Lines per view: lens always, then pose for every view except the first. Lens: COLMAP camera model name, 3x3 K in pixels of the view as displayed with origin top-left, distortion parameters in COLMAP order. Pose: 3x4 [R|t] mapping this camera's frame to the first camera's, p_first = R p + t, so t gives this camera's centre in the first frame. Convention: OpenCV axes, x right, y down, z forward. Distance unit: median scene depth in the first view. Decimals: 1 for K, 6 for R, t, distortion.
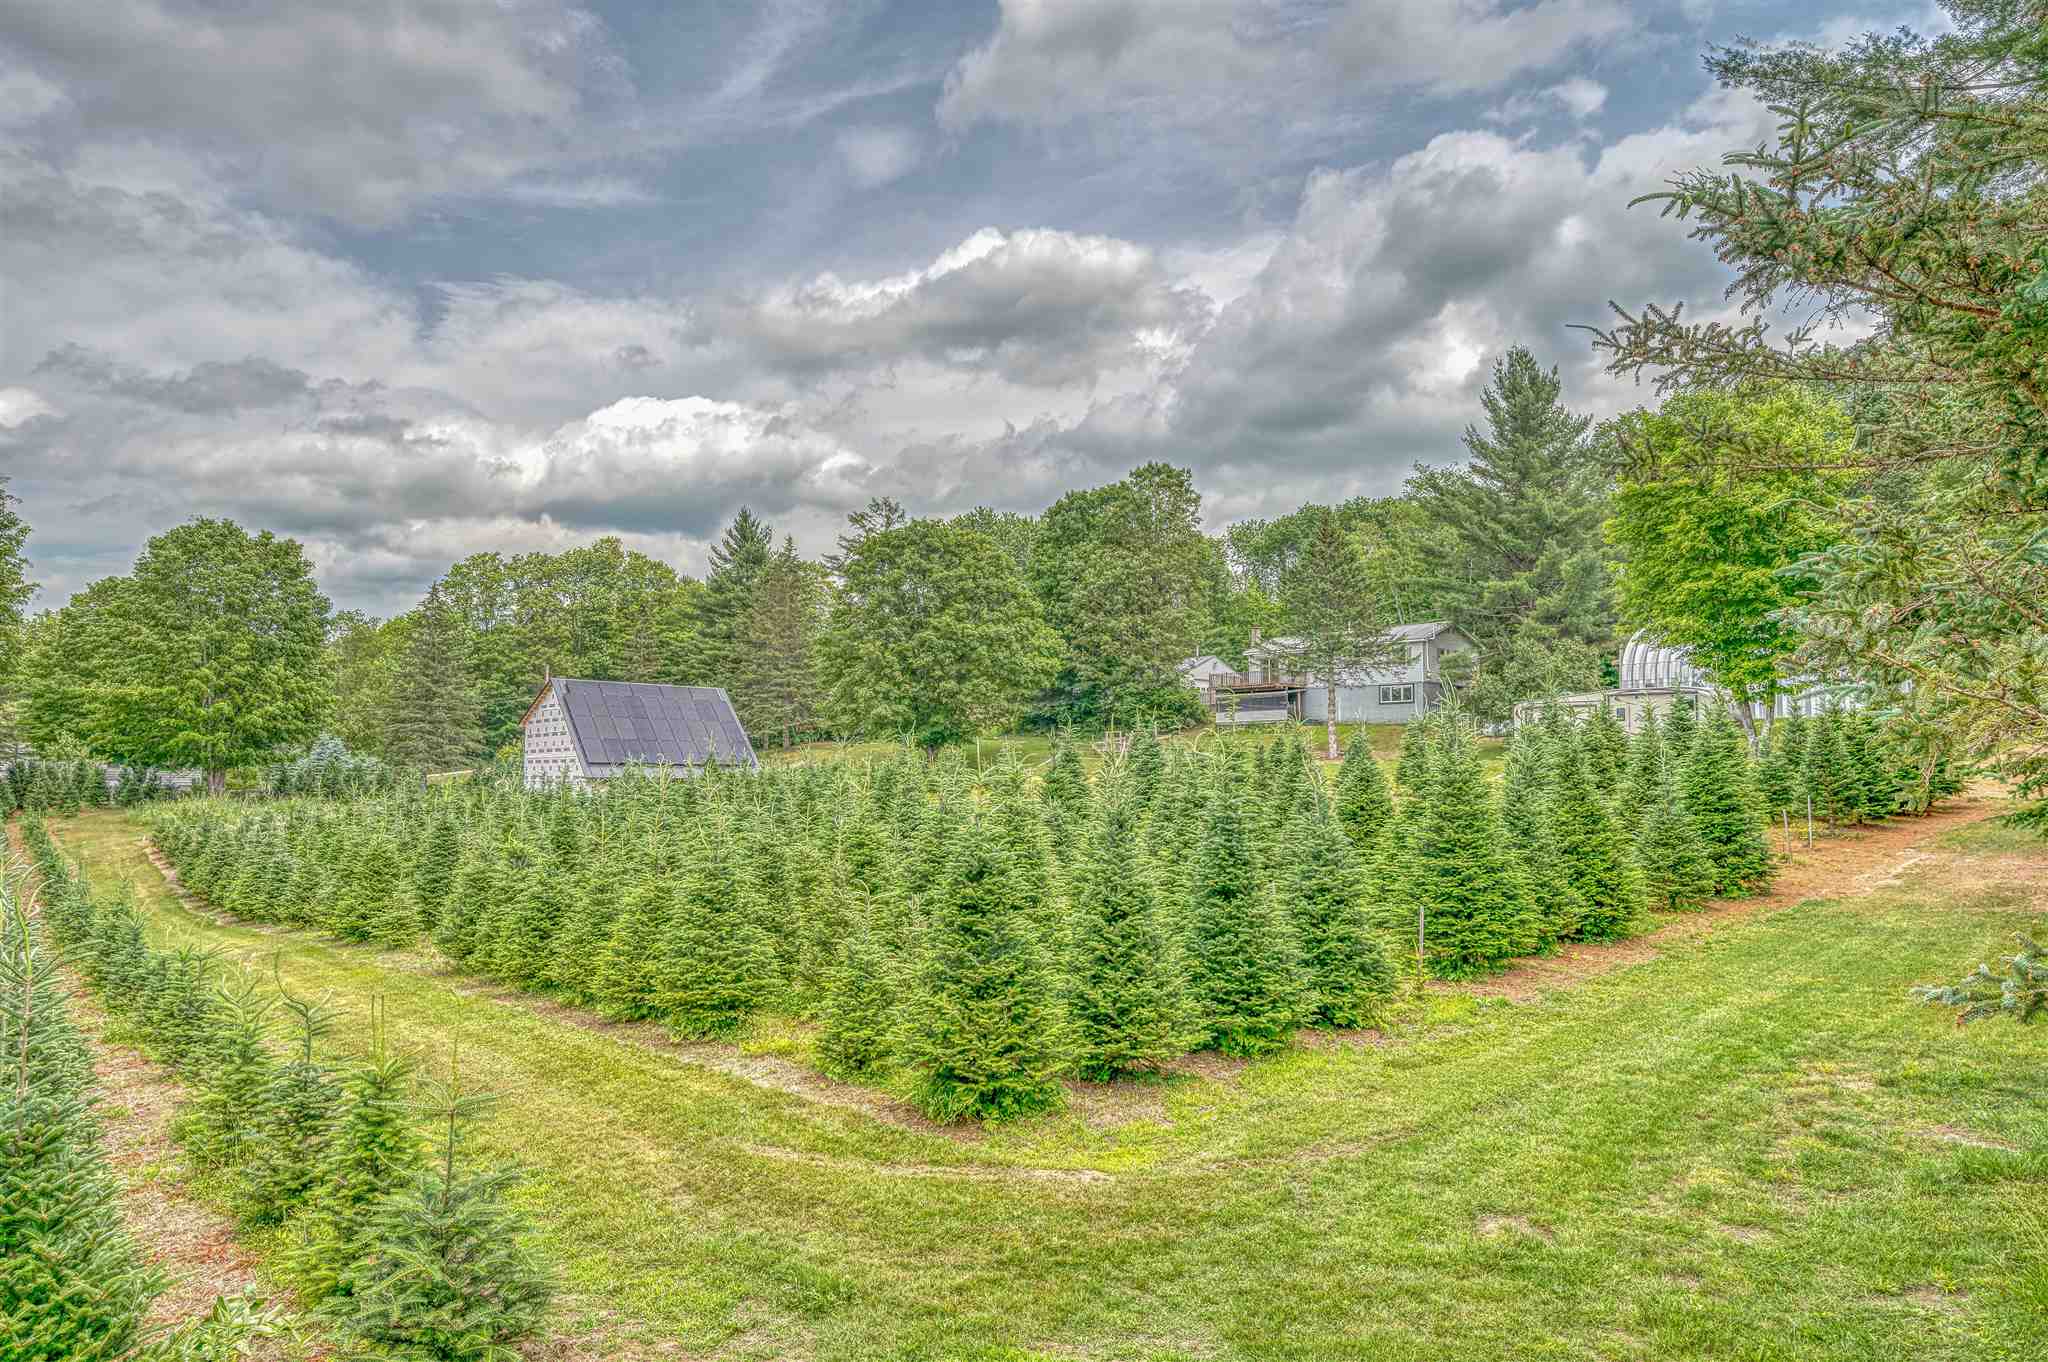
lens RADIAL K [[1235.1, 0, 1024.0], [0, 1235.1, 681.0], [0, 0, 1]] dist [-0.003312, -0.000376]
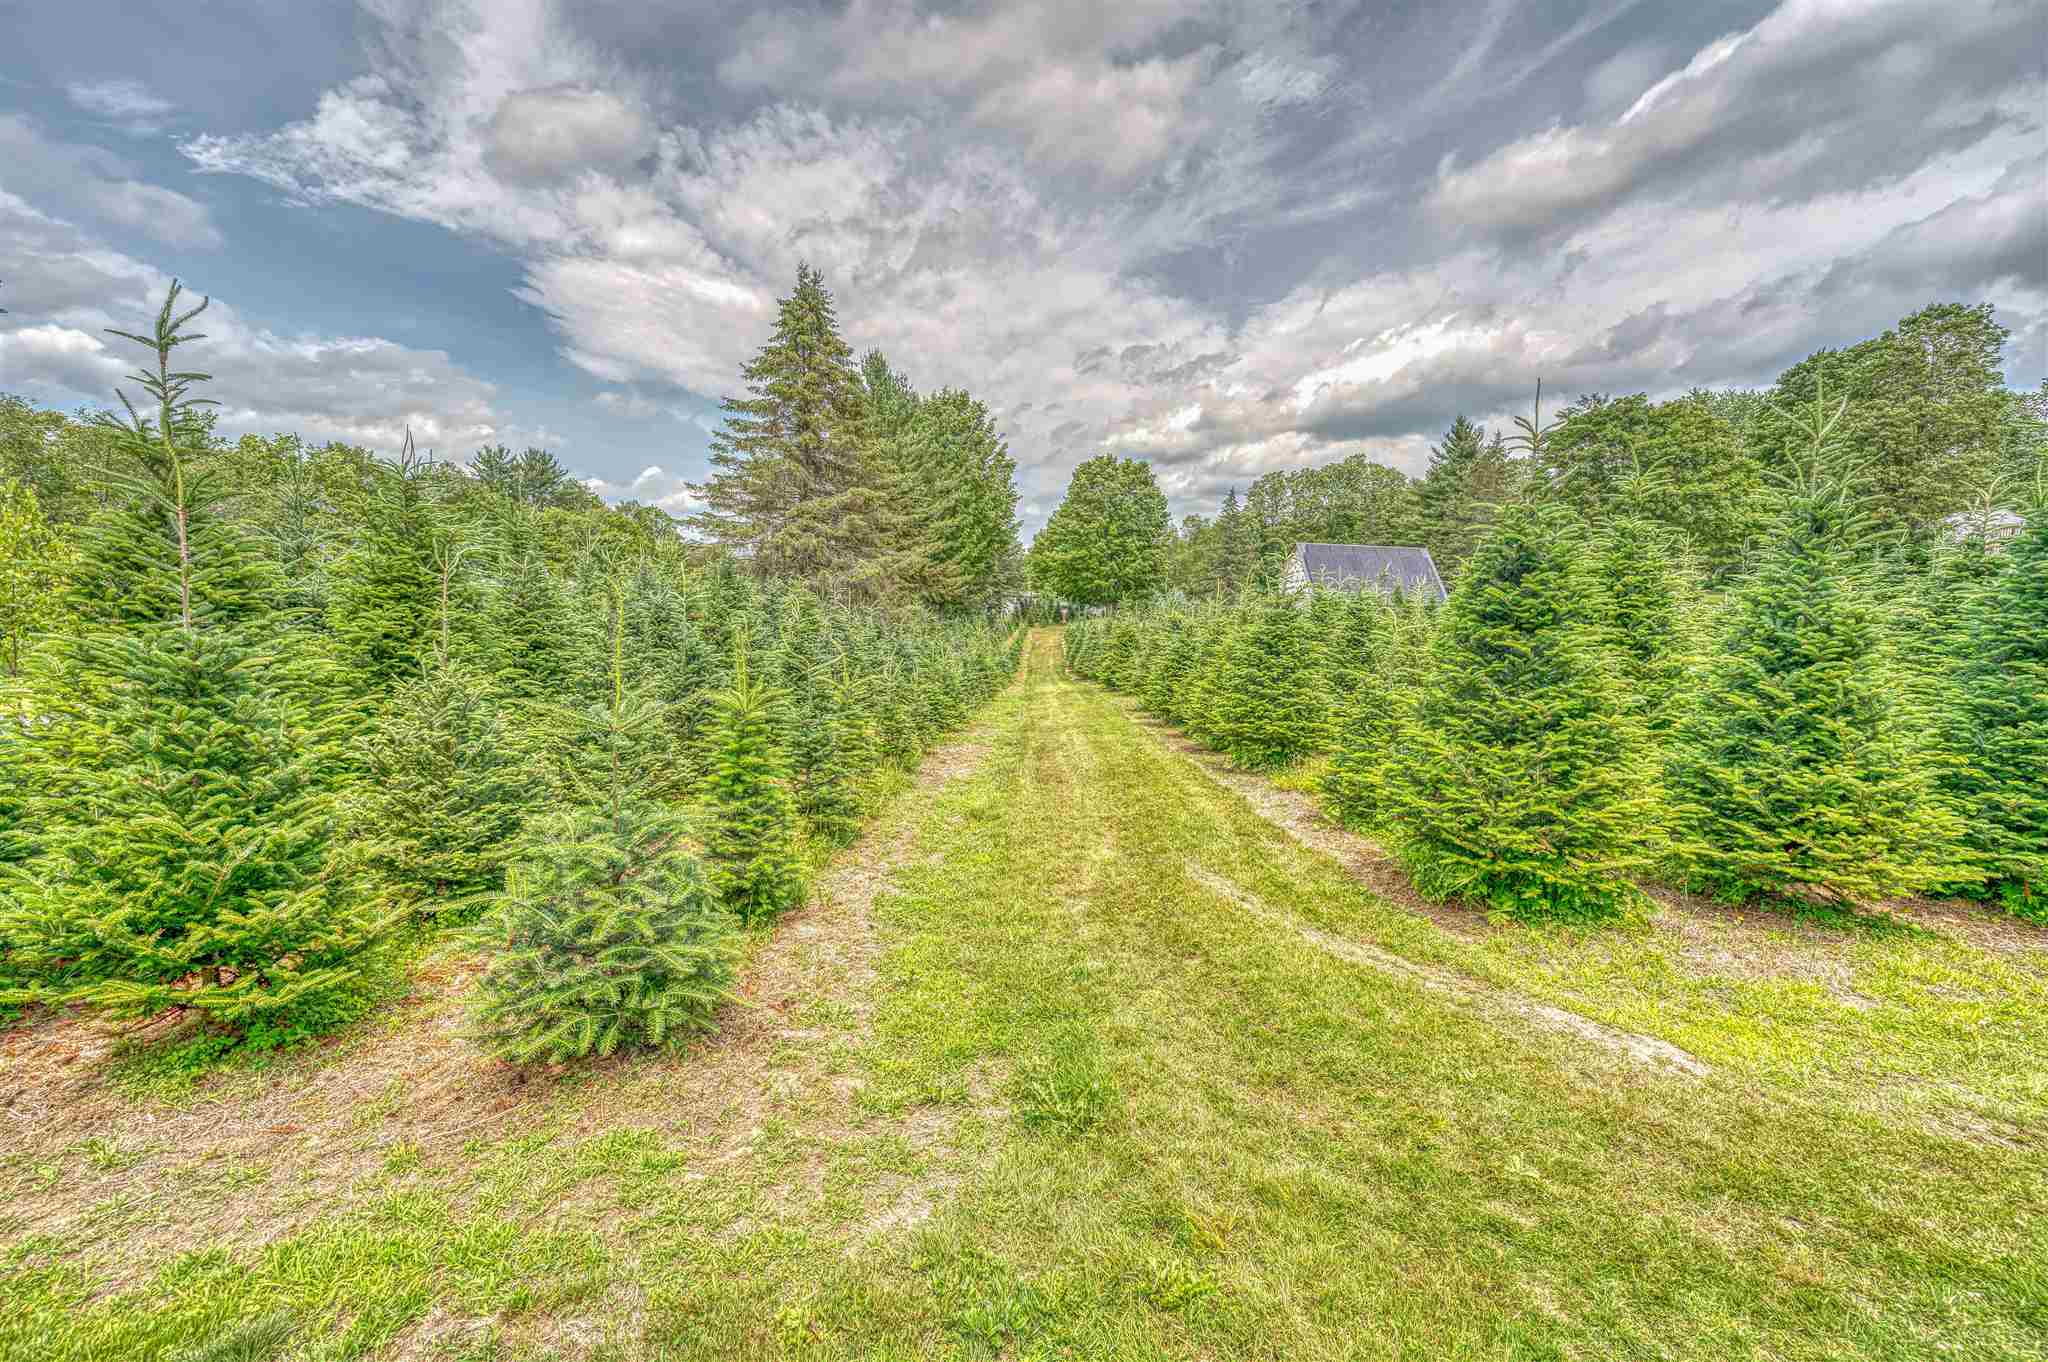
lens RADIAL K [[804.5, 0, 1021.0], [0, 804.5, 686.3], [0, 0, 1]] dist [-0.000234, -0.000889]
pose [[0.750888, 0.083998, -0.655067, 0.050341], [0.017062, 0.989081, 0.146385, 0.136233], [0.660210, -0.121096, 0.741255, 0.431625]]
